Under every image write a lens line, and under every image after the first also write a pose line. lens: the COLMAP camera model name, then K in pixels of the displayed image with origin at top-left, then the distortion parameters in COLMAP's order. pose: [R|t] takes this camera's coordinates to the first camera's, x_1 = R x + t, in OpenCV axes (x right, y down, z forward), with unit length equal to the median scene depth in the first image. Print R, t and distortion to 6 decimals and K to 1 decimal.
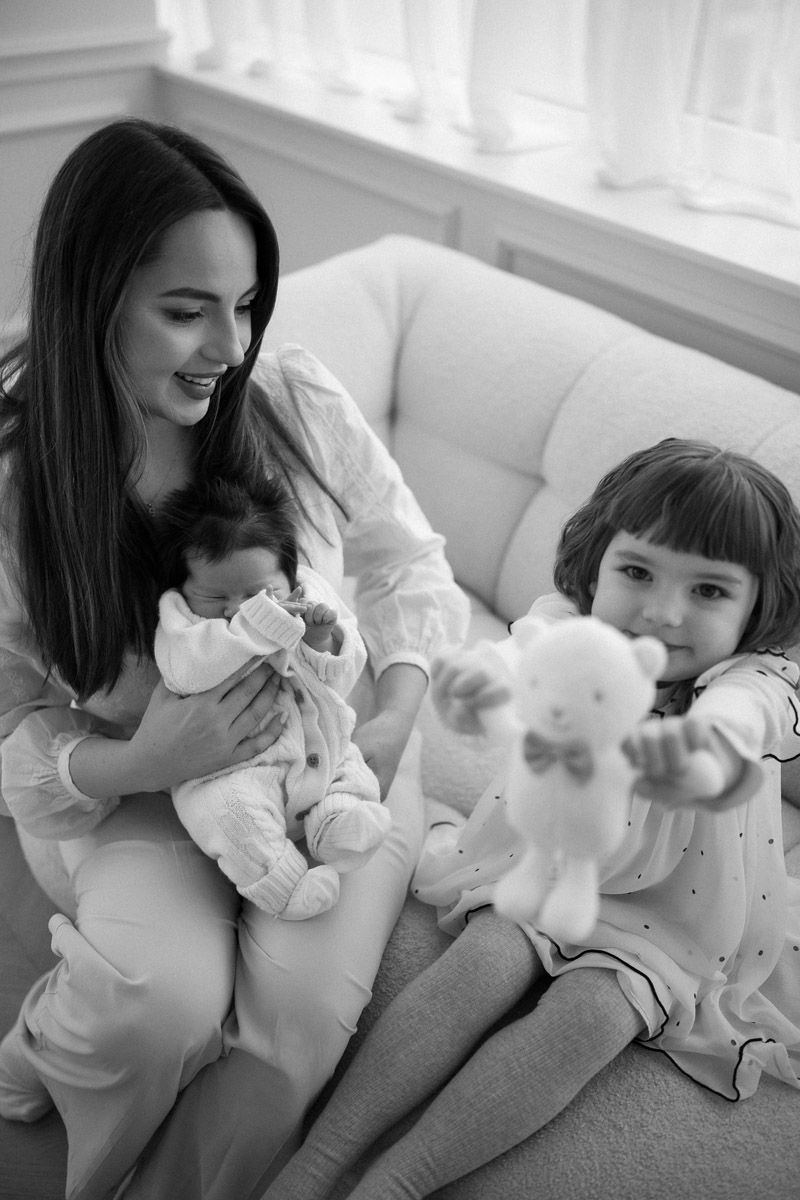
lens RADIAL K [[1004.0, 0, 400.3], [0, 1004.0, 554.0], [0, 0, 1]] dist [-0.003289, -0.002657]
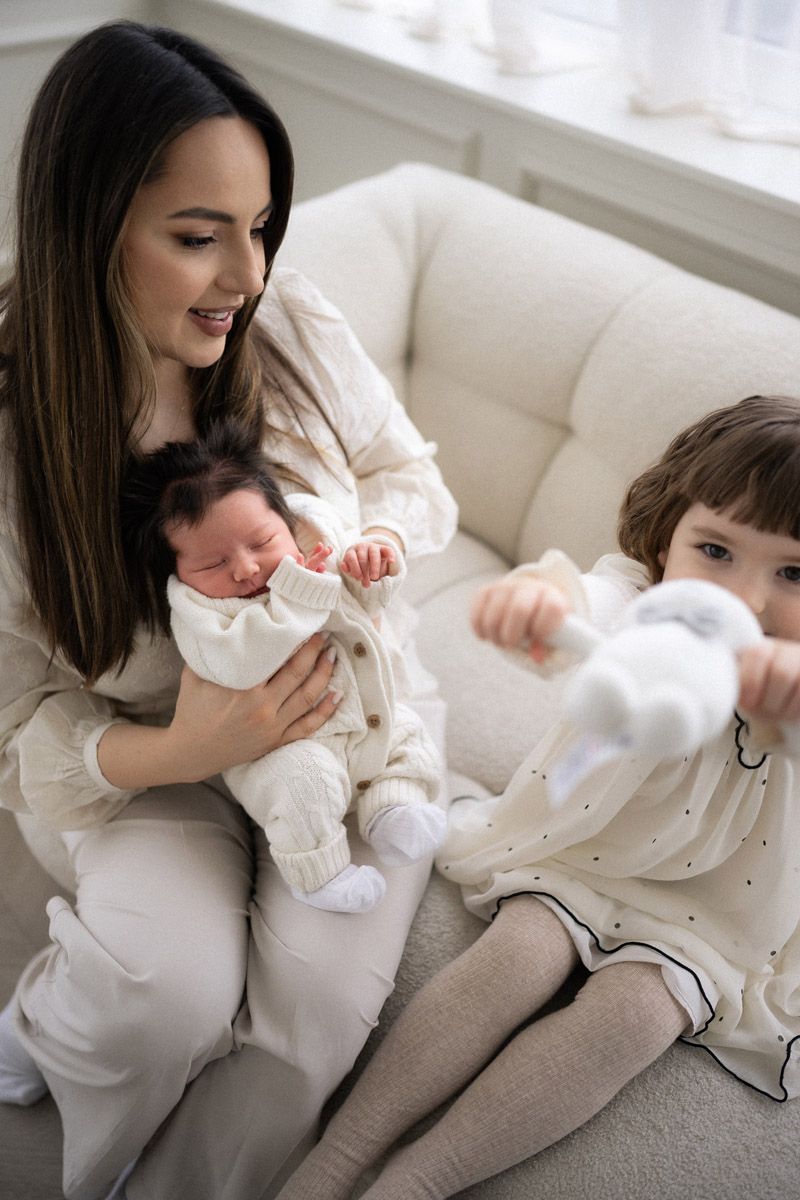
lens RADIAL K [[1004.0, 0, 400.3], [0, 1004.0, 554.0], [0, 0, 1]] dist [-0.003289, -0.002657]
pose [[0.999893, 0.010597, 0.010089, -0.037787], [-0.011142, 0.998391, 0.055600, -0.013064], [-0.009483, -0.055706, 0.998402, 0.096018]]
